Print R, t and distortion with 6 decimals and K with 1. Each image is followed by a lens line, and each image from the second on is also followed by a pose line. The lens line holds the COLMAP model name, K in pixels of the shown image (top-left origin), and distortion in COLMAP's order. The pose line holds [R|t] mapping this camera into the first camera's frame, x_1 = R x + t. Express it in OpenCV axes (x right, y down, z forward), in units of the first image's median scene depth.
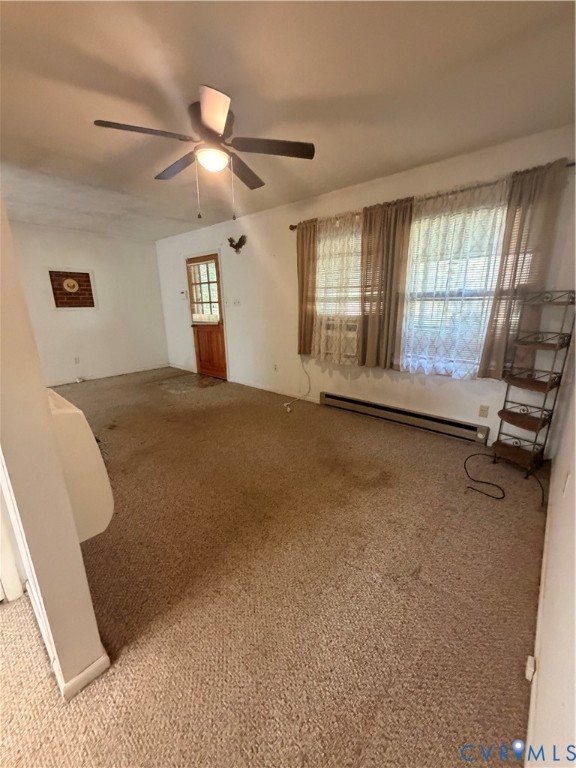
lens RADIAL K [[306.9, 0, 289.3], [0, 306.9, 384.2], [0, 0, 1]] dist [-0.000635, 0.000537]
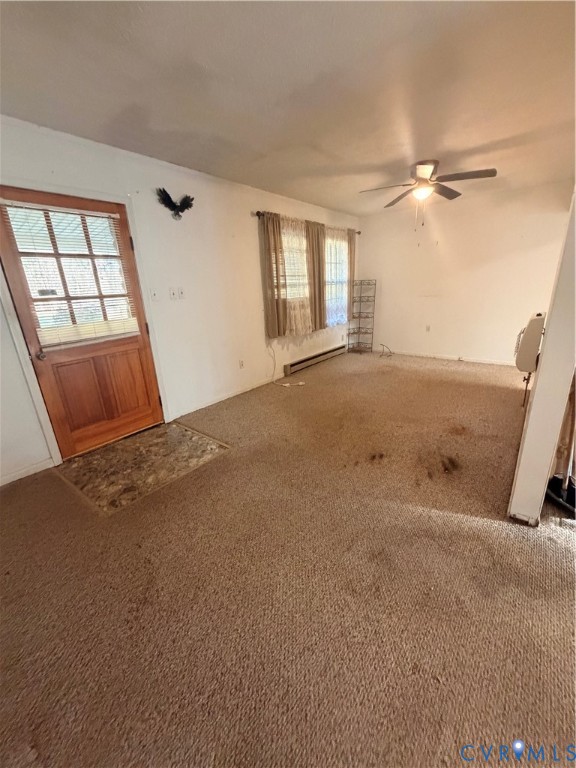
lens RADIAL K [[306.9, 0, 290.2], [0, 306.9, 385.6], [0, 0, 1]] dist [-0.000635, 0.000537]
pose [[-0.045307, -0.305931, 0.950975, -1.069639], [0.294573, 0.905533, 0.305346, -0.266123], [-0.954554, 0.293966, 0.049092, 0.974039]]
